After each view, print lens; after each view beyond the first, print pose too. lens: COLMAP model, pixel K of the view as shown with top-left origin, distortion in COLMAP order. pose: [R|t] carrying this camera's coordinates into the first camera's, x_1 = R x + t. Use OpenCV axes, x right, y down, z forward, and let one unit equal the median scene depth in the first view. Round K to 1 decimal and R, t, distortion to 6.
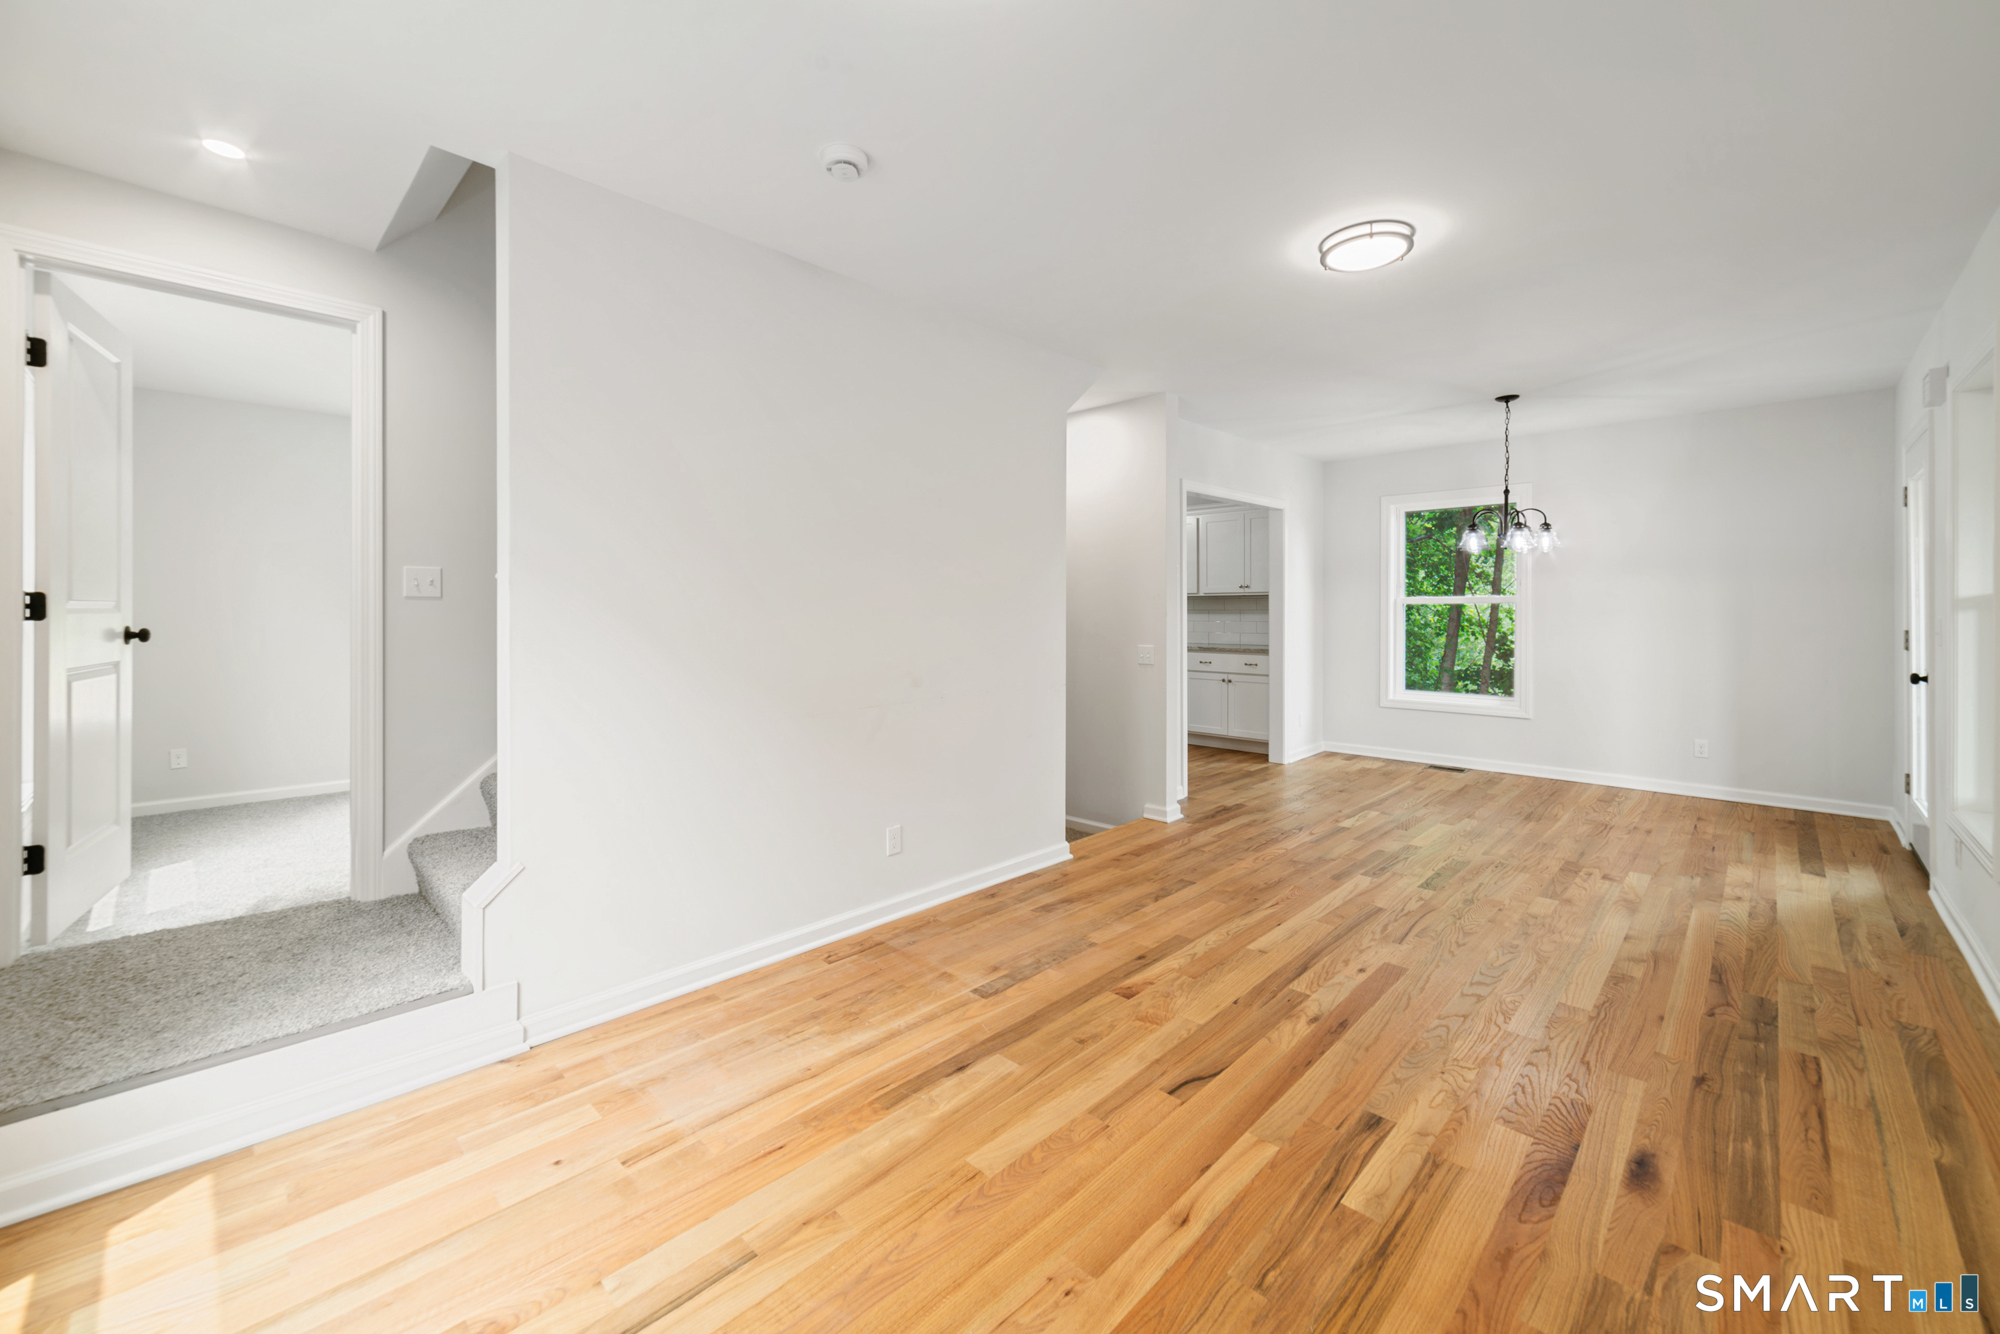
lens RADIAL K [[790.4, 0, 1002.8], [0, 790.4, 616.8], [0, 0, 1]] dist [0.000934, -0.000063]
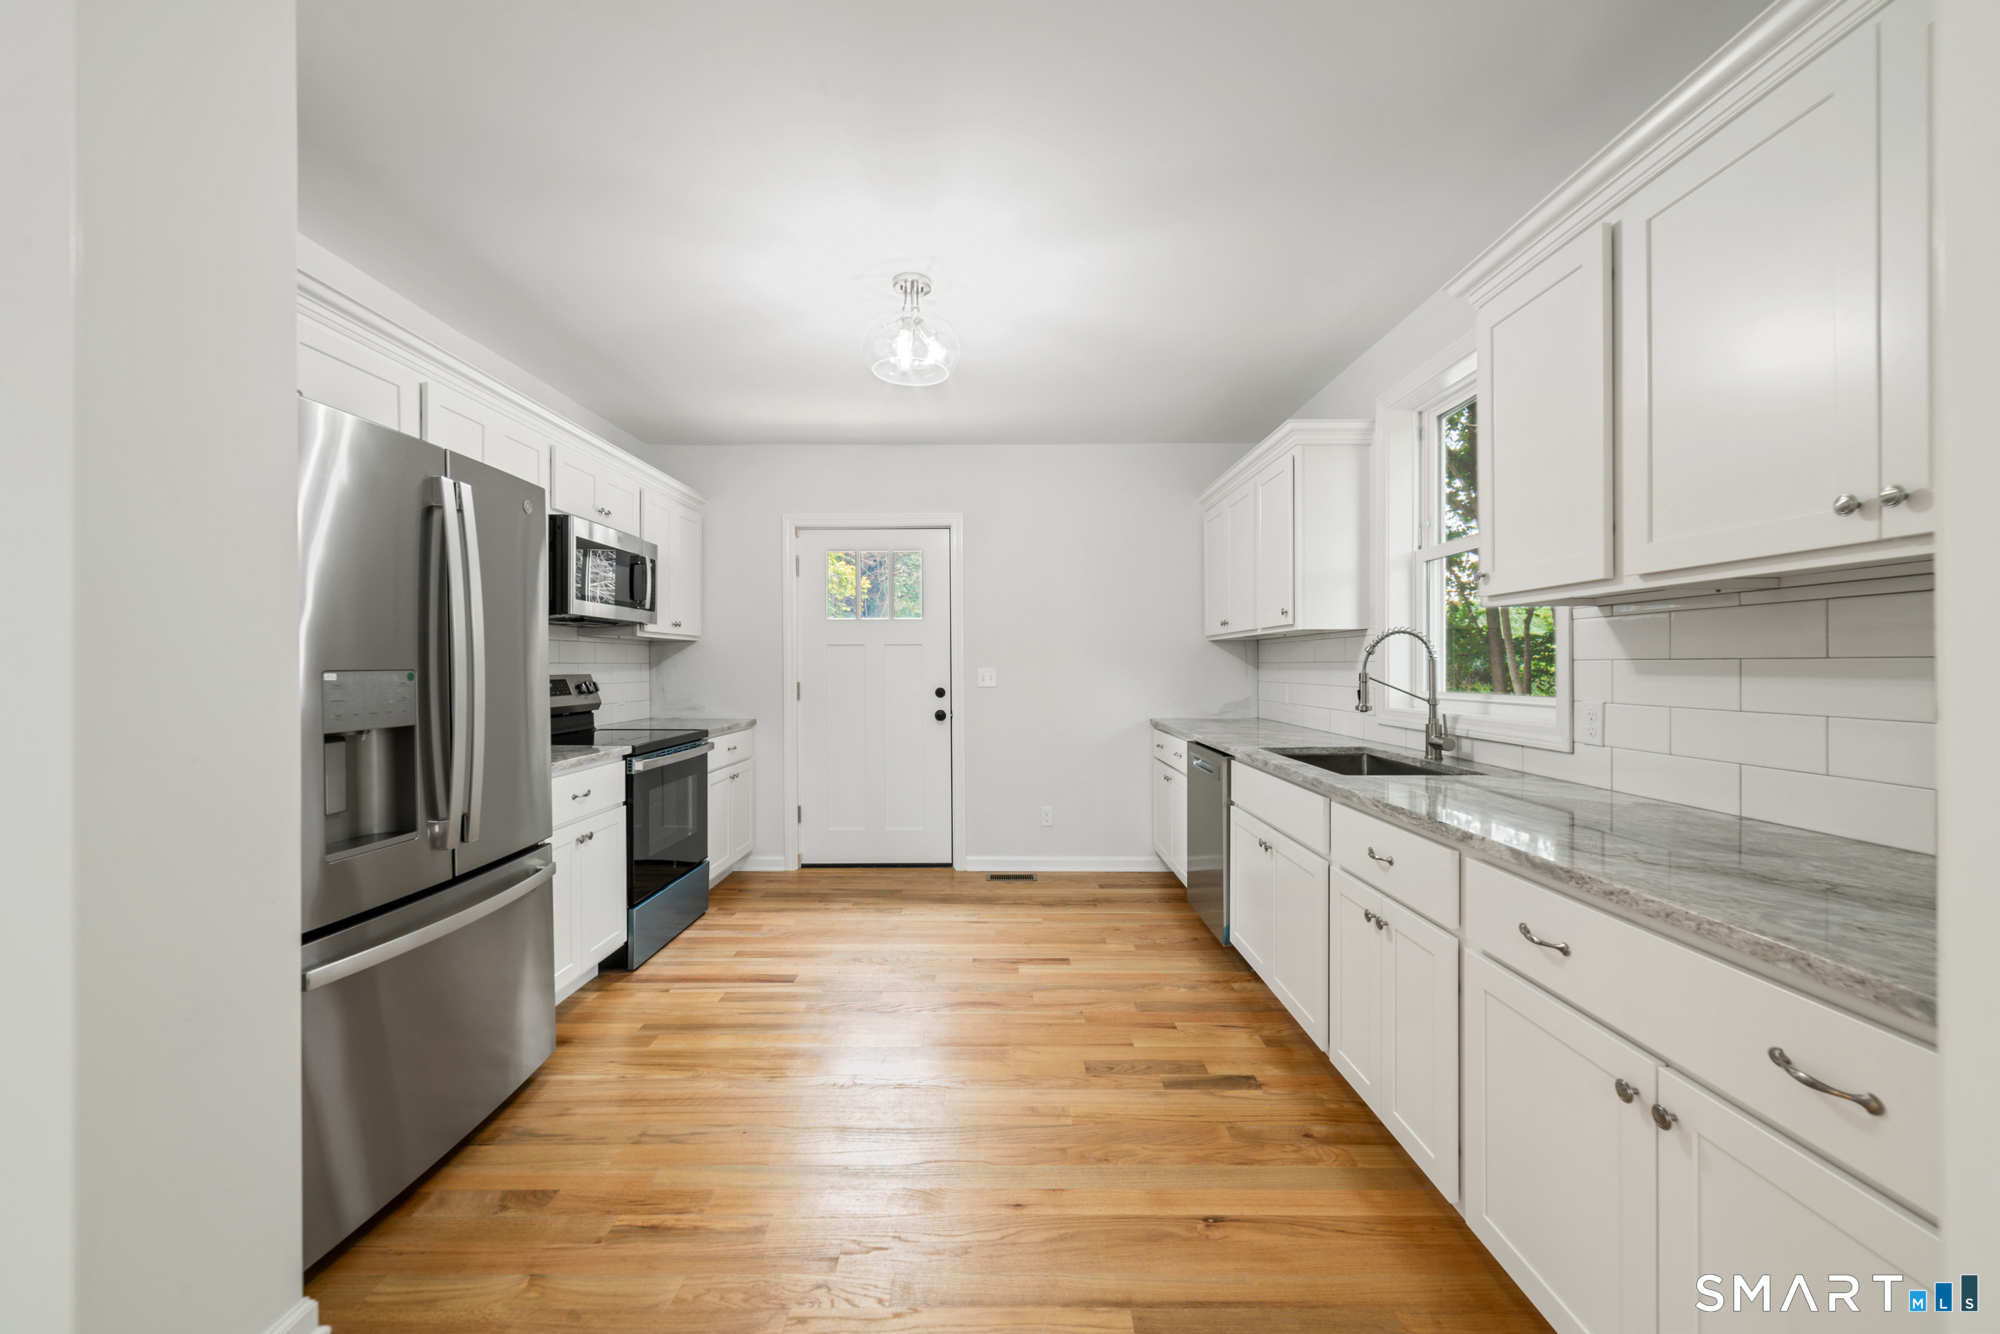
lens RADIAL K [[770.2, 0, 1000.0], [0, 770.2, 667.0], [0, 0, 1]] dist [0.000908, 0.000429]
pose [[0.694422, -0.000686, -0.719568, 0.385962], [-0.003999, 0.999980, -0.004812, -0.006556], [0.719557, 0.006219, 0.694405, 1.014241]]
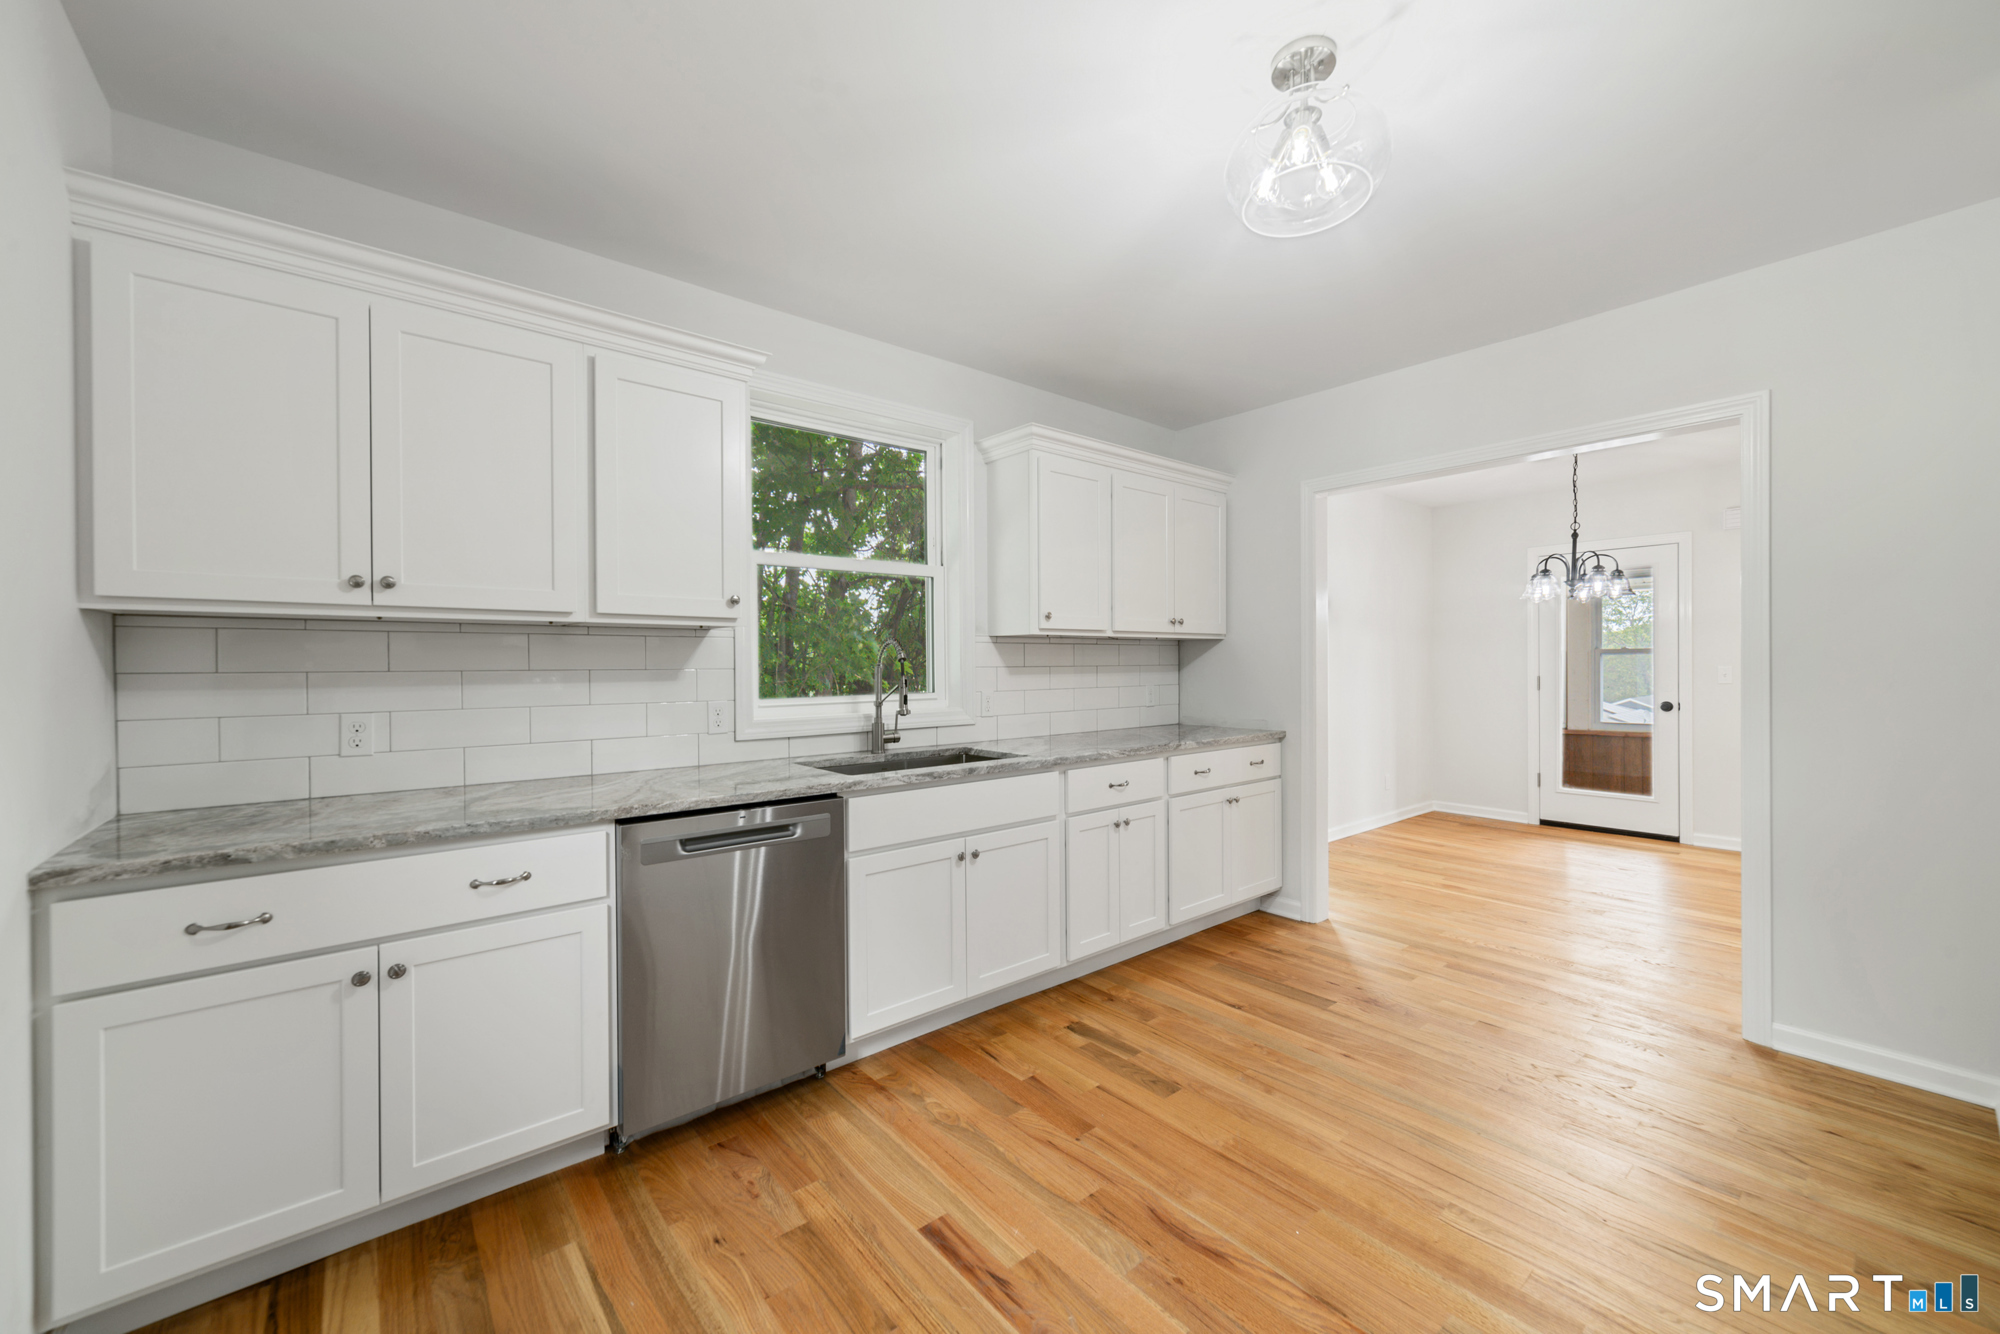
lens RADIAL K [[771.7, 0, 995.9], [0, 771.7, 654.8], [0, 0, 1]] dist [-0.000048, 0.000093]
pose [[0.106778, 0.008592, 0.994246, -0.333185], [0.012469, 0.999872, -0.009979, -0.016756], [-0.994205, 0.013463, 0.106657, 1.407854]]
